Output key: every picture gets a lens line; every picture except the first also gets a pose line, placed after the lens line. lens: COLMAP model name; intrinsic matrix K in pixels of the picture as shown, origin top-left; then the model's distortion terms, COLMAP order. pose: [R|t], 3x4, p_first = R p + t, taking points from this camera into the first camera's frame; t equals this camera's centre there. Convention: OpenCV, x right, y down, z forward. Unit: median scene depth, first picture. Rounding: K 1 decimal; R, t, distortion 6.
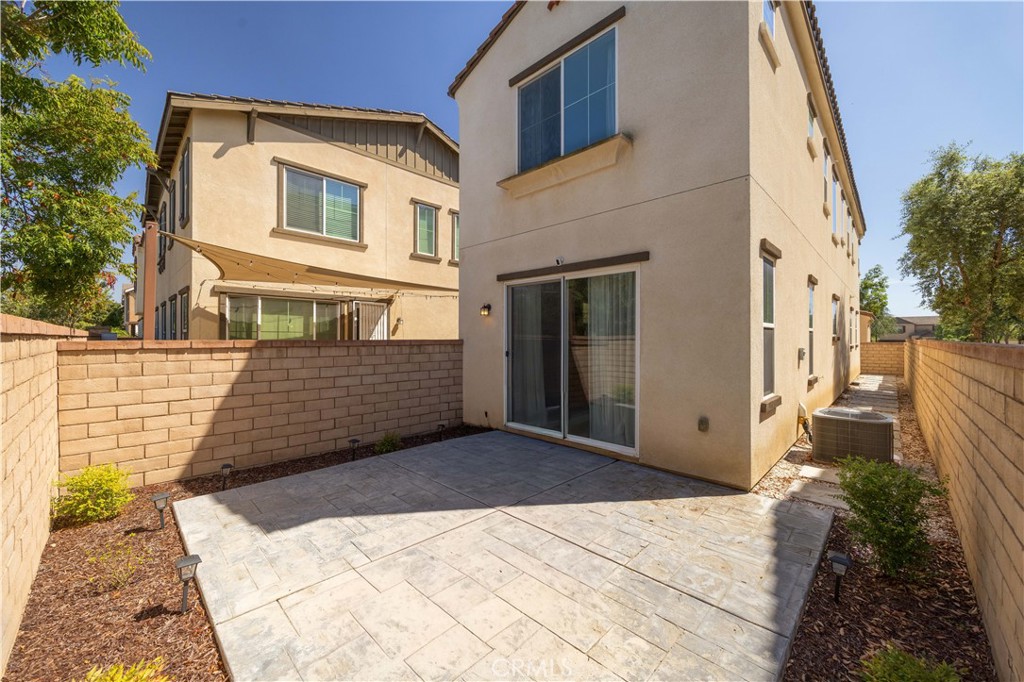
lens RADIAL K [[392.7, 0, 512.5], [0, 392.7, 337.3], [0, 0, 1]] dist [-0.000201, -0.000019]
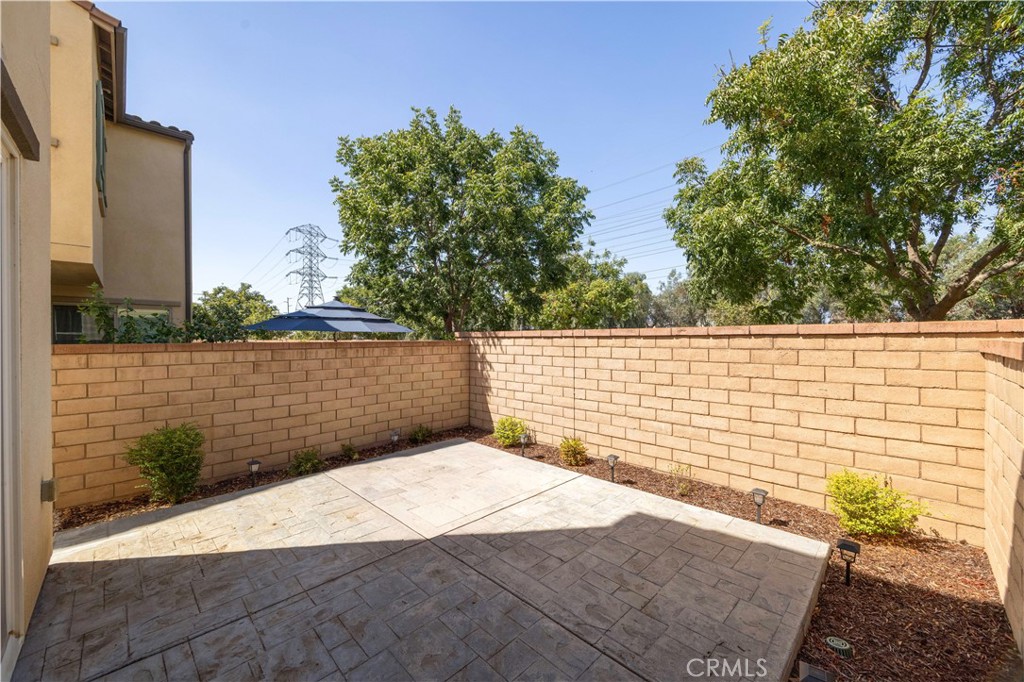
lens RADIAL K [[392.7, 0, 511.5], [0, 392.7, 338.4], [0, 0, 1]] dist [-0.000201, -0.000019]
pose [[-0.999828, 0.004619, 0.017945, -0.263689], [0.004677, 0.999984, 0.003190, -0.000160], [-0.017930, 0.003273, -0.999834, 1.971958]]
